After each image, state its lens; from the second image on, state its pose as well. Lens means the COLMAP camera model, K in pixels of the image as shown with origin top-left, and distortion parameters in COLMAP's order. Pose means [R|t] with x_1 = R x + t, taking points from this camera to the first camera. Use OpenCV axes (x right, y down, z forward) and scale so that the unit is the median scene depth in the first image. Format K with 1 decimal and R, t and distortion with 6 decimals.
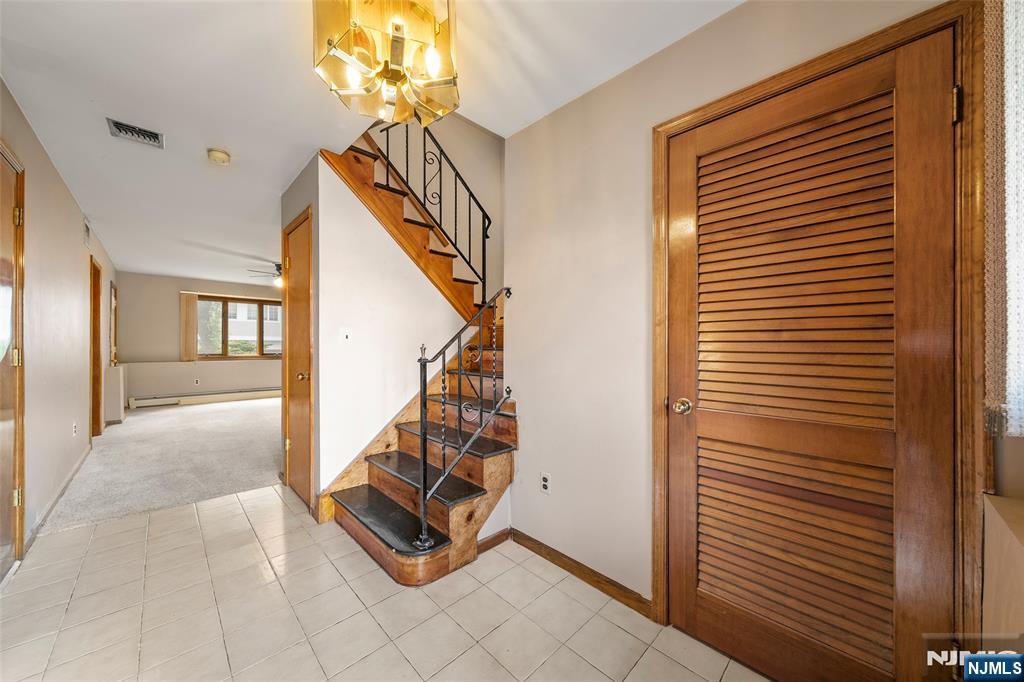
lens RADIAL K [[357.4, 0, 513.3], [0, 357.4, 341.7], [0, 0, 1]] dist [-0.001581, -0.000044]
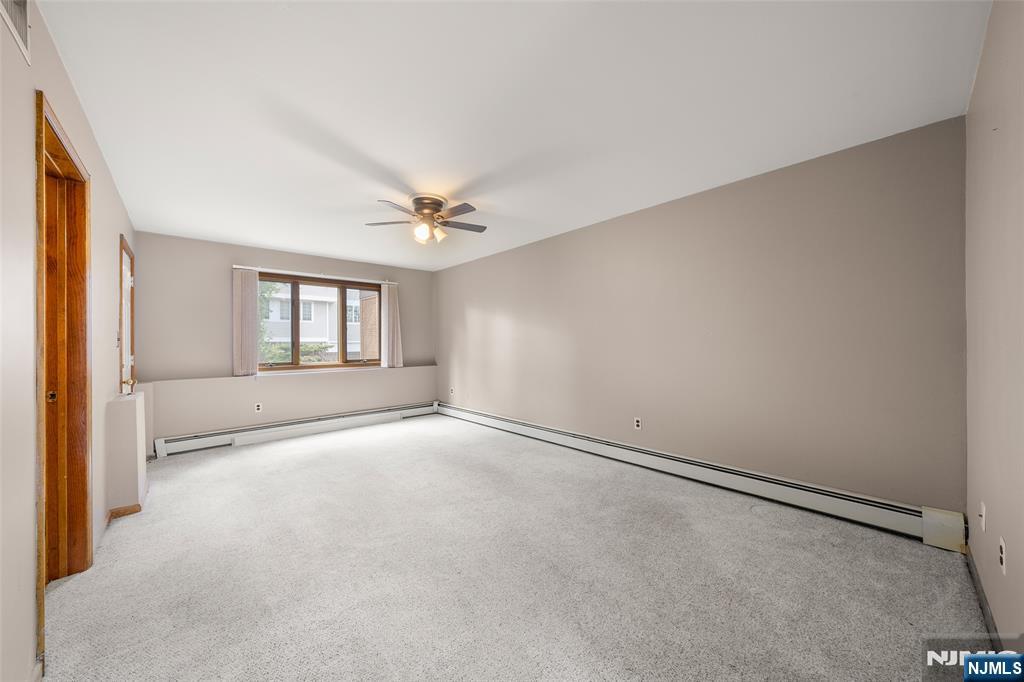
lens RADIAL K [[356.8, 0, 513.5], [0, 356.8, 335.0], [0, 0, 1]] dist [0.000164, 0.000066]
pose [[0.999096, -0.019299, -0.037869, -0.384646], [0.018878, 0.999756, -0.011432, -0.000993], [0.038080, 0.010707, 0.999217, 0.360561]]
